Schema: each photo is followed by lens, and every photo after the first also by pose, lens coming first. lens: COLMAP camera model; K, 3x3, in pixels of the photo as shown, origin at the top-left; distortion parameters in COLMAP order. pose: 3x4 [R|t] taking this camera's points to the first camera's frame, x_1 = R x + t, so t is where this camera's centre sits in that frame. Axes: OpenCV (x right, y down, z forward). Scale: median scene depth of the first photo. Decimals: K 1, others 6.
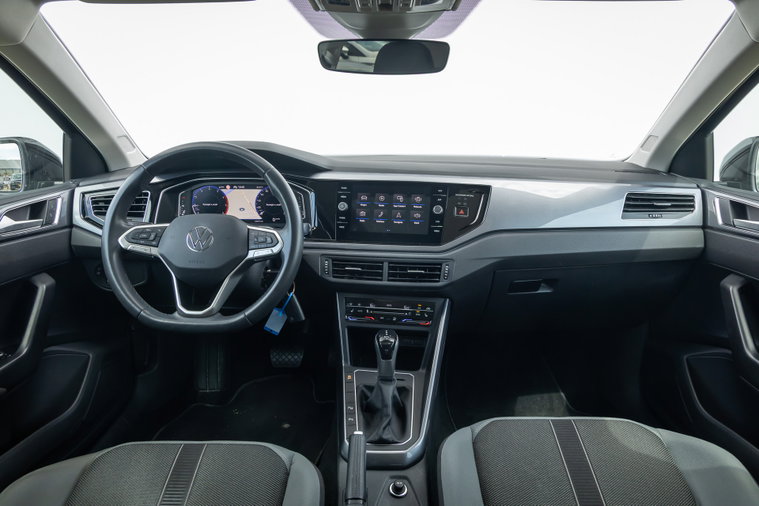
lens RADIAL K [[504.8, 0, 386.8], [0, 504.8, 253.0], [0, 0, 1]] dist [-0.008349, 0.003401]
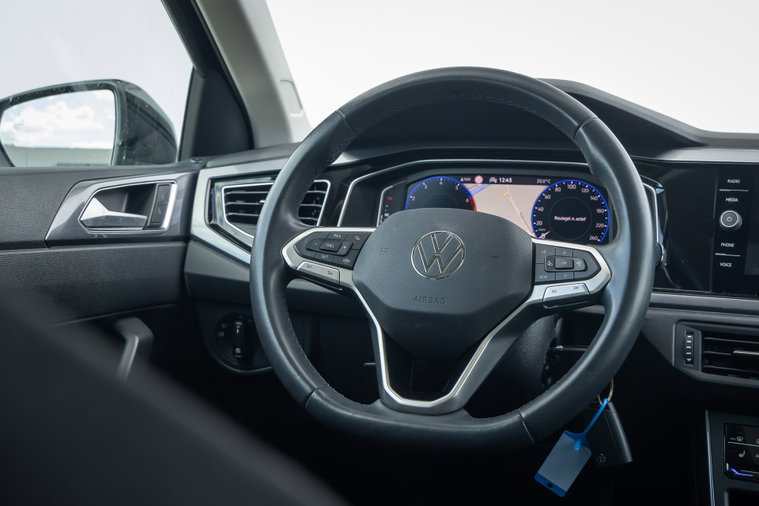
lens RADIAL K [[1103.8, 0, 371.0], [0, 1103.8, 251.2], [0, 0, 1]] dist [-0.041470, 0.000000]
pose [[0.946579, 0.040720, -0.319891, -0.080524], [-0.091161, 0.985322, -0.144327, 0.114156], [0.309318, 0.165779, 0.936397, -0.016852]]
